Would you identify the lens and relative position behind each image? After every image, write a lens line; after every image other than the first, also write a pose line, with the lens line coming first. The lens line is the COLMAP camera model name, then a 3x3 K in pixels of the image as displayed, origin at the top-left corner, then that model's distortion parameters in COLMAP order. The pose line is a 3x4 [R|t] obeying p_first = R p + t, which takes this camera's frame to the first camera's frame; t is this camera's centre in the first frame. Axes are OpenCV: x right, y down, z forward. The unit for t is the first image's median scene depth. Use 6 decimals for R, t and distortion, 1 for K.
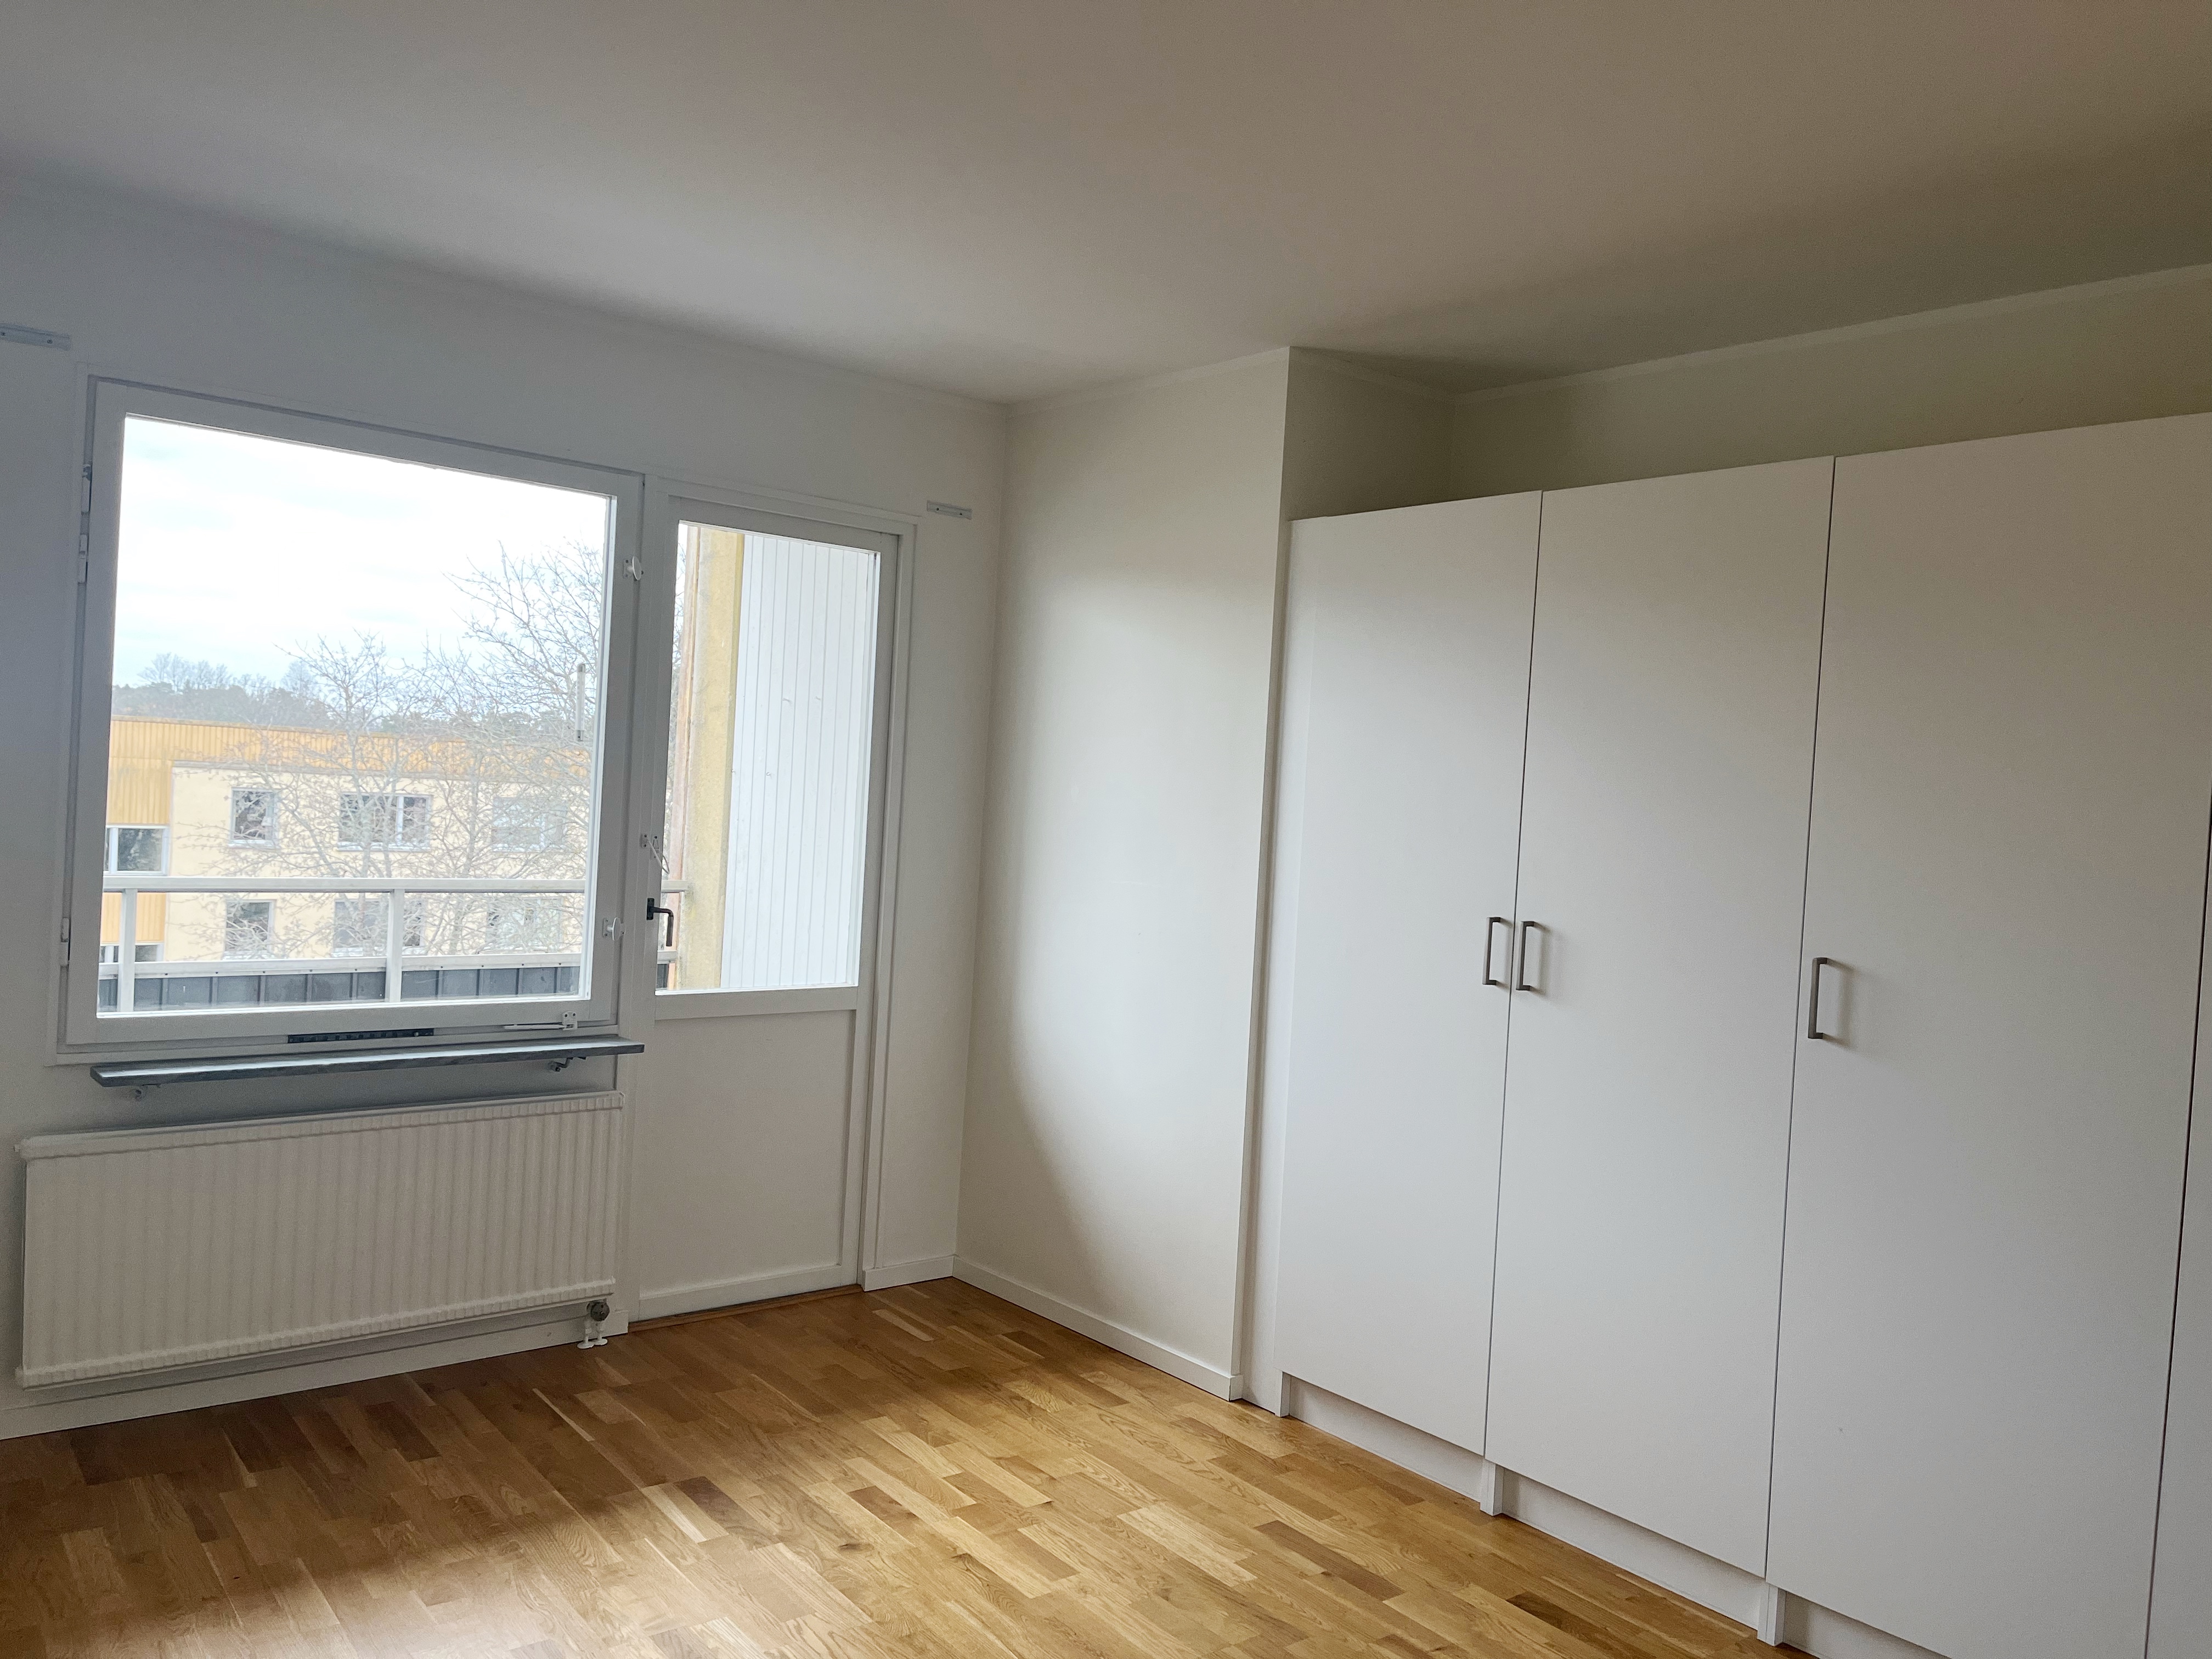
lens RADIAL K [[1648.6, 0, 1106.0], [0, 1648.6, 829.5], [0, 0, 1]] dist [0.095706, -0.091633]
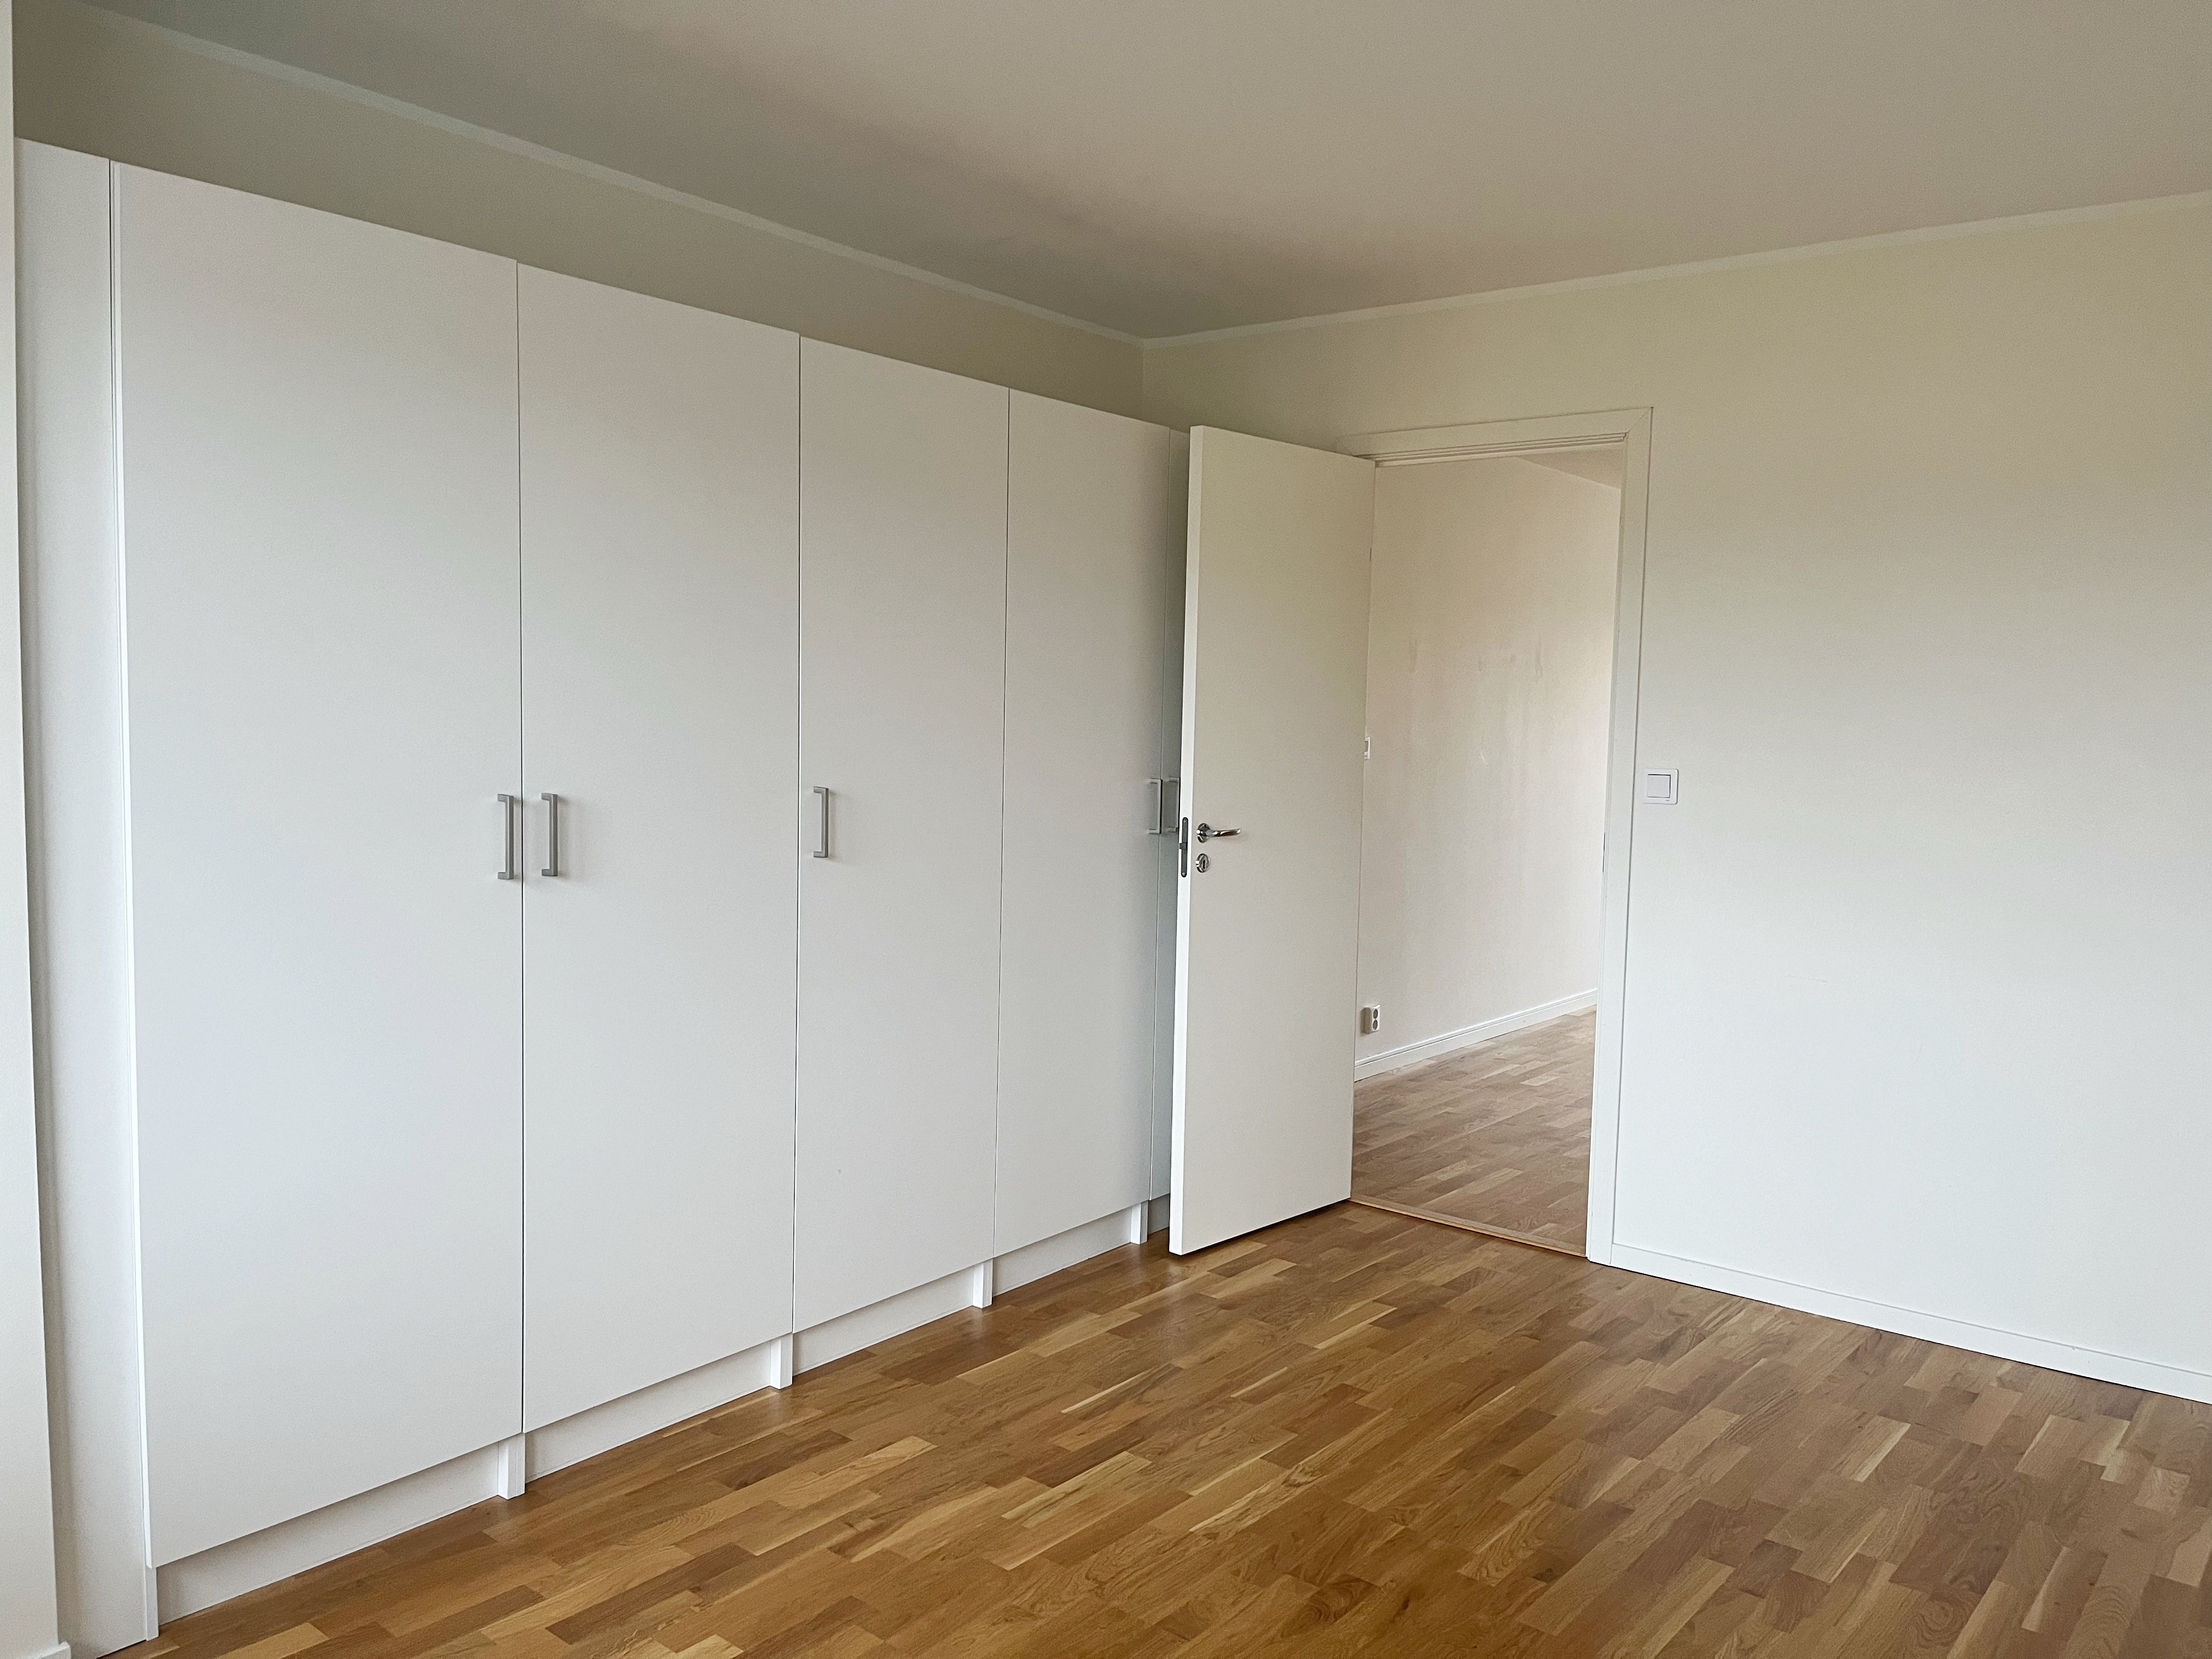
lens RADIAL K [[1648.6, 0, 1106.0], [0, 1648.6, 829.5], [0, 0, 1]] dist [0.095706, -0.091633]
pose [[-0.204775, -0.132434, 0.969808, -0.631593], [-0.007860, 0.990995, 0.133667, -0.042280], [-0.978777, 0.019749, -0.203972, 0.905725]]
